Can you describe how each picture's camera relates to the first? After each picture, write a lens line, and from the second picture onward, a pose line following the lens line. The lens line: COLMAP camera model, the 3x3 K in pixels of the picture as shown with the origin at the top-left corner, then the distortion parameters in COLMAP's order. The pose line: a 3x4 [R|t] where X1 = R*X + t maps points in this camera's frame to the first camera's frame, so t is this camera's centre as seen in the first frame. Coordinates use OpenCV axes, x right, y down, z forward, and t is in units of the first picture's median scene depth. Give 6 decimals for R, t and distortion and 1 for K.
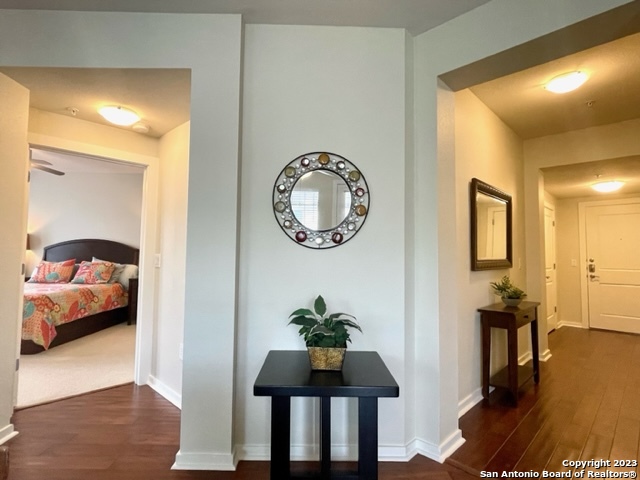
lens RADIAL K [[335.2, 0, 319.7], [0, 335.2, 236.2], [0, 0, 1]] dist [-0.005160, -0.000919]
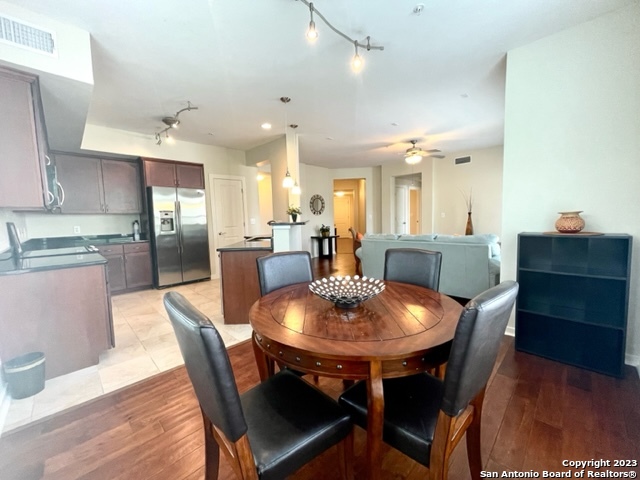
lens RADIAL K [[258.3, 0, 319.1], [0, 258.3, 237.6], [0, 0, 1]] dist [-0.000625, -0.000382]
pose [[0.727353, -0.091952, 0.680075, -1.050721], [0.001862, 0.991244, 0.132033, -0.053108], [-0.686261, -0.094768, 0.721155, -0.713580]]
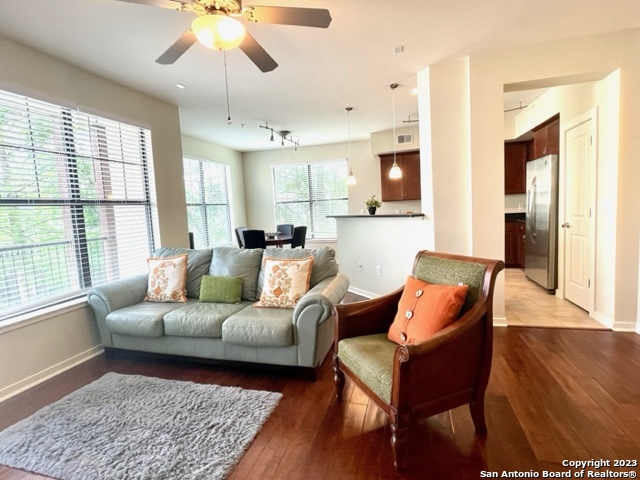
lens RADIAL K [[333.5, 0, 318.8], [0, 333.5, 237.4], [0, 0, 1]] dist [-0.000768, -0.000024]
pose [[-0.286818, 0.079756, -0.954659, 0.314571], [0.096844, 0.993837, 0.053933, -0.002331], [0.953077, -0.076984, -0.292775, 0.006851]]
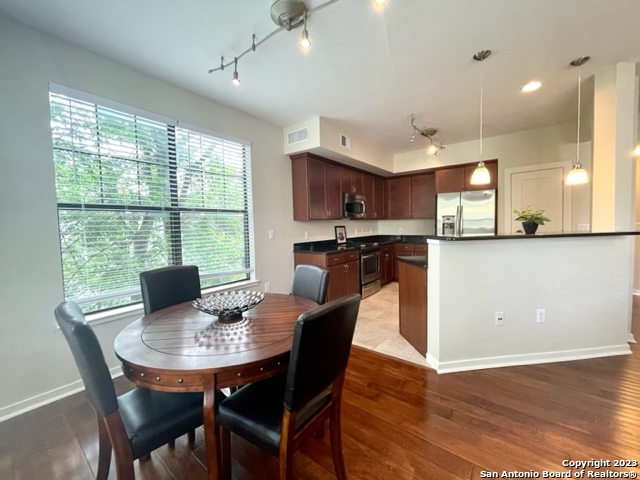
lens RADIAL K [[258.3, 0, 319.1], [0, 258.3, 237.6], [0, 0, 1]] dist [-0.000625, -0.000382]
pose [[0.776317, -0.000829, -0.630343, -0.585850], [0.065976, 0.994613, 0.079946, -0.054465], [0.626881, -0.103650, 0.772190, -0.702683]]
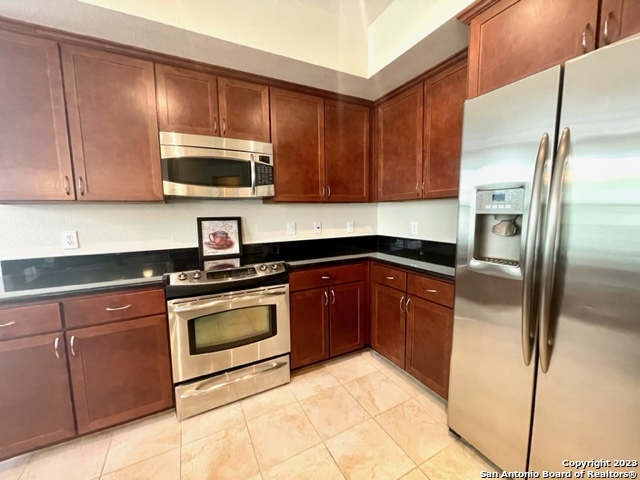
lens RADIAL K [[258.3, 0, 319.1], [0, 258.3, 237.6], [0, 0, 1]] dist [-0.000625, -0.000382]
pose [[0.441818, 0.067959, -0.894527, -0.674714], [0.067870, 0.991737, 0.108866, -0.015901], [0.894534, -0.108810, 0.433555, 0.076003]]
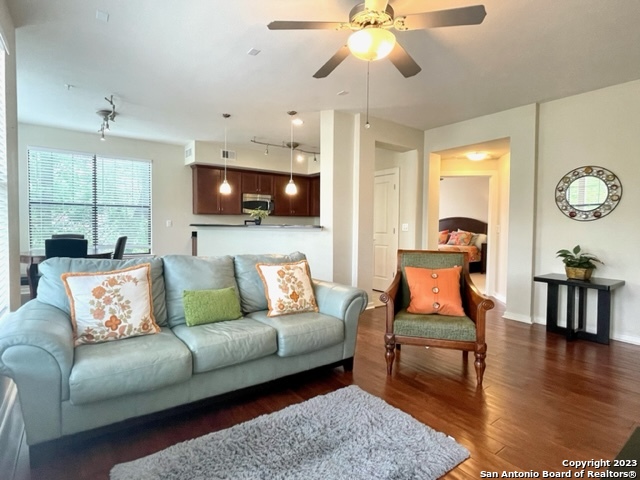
lens RADIAL K [[335.2, 0, 319.7], [0, 335.2, 236.2], [0, 0, 1]] dist [-0.005160, -0.000919]
pose [[0.572447, 0.021869, -0.819650, 0.273980], [0.038080, 0.997857, 0.053219, -0.012506], [0.819057, -0.061677, 0.570388, -0.500419]]
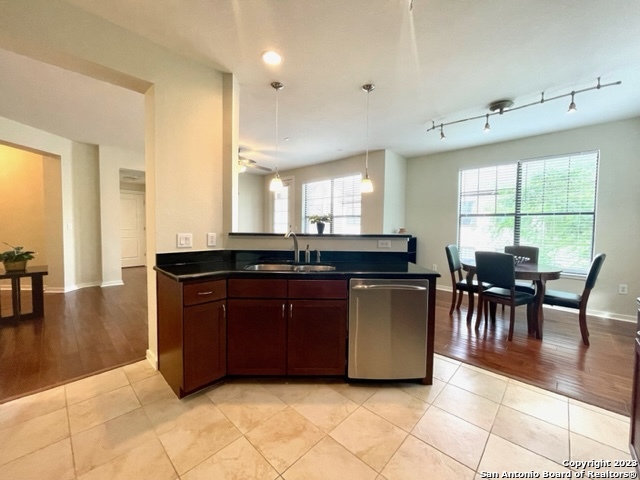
lens RADIAL K [[258.3, 0, 319.1], [0, 258.3, 237.6], [0, 0, 1]] dist [-0.000625, -0.000382]
pose [[-0.706554, -0.056383, 0.705409, -0.968858], [-0.062151, 0.997913, 0.017511, -0.001313], [-0.704924, -0.031470, -0.708584, 0.276325]]
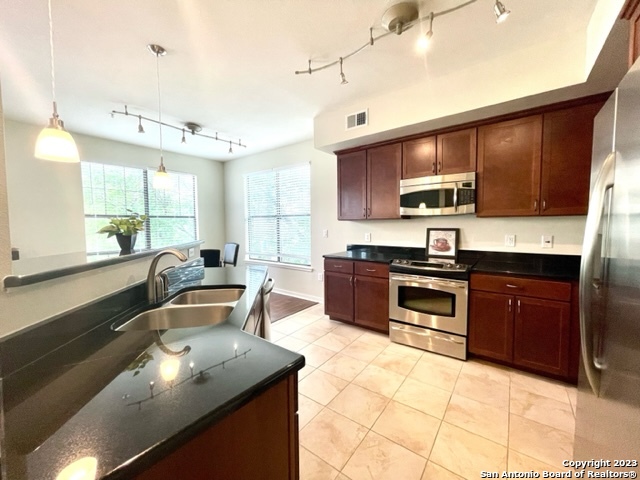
lens RADIAL K [[258.3, 0, 319.1], [0, 258.3, 237.6], [0, 0, 1]] dist [-0.000625, -0.000382]
pose [[-0.626683, 0.033662, -0.778547, -0.483618], [0.041672, 0.999085, 0.009654, -0.009705], [0.778159, -0.026393, -0.627512, 0.276342]]
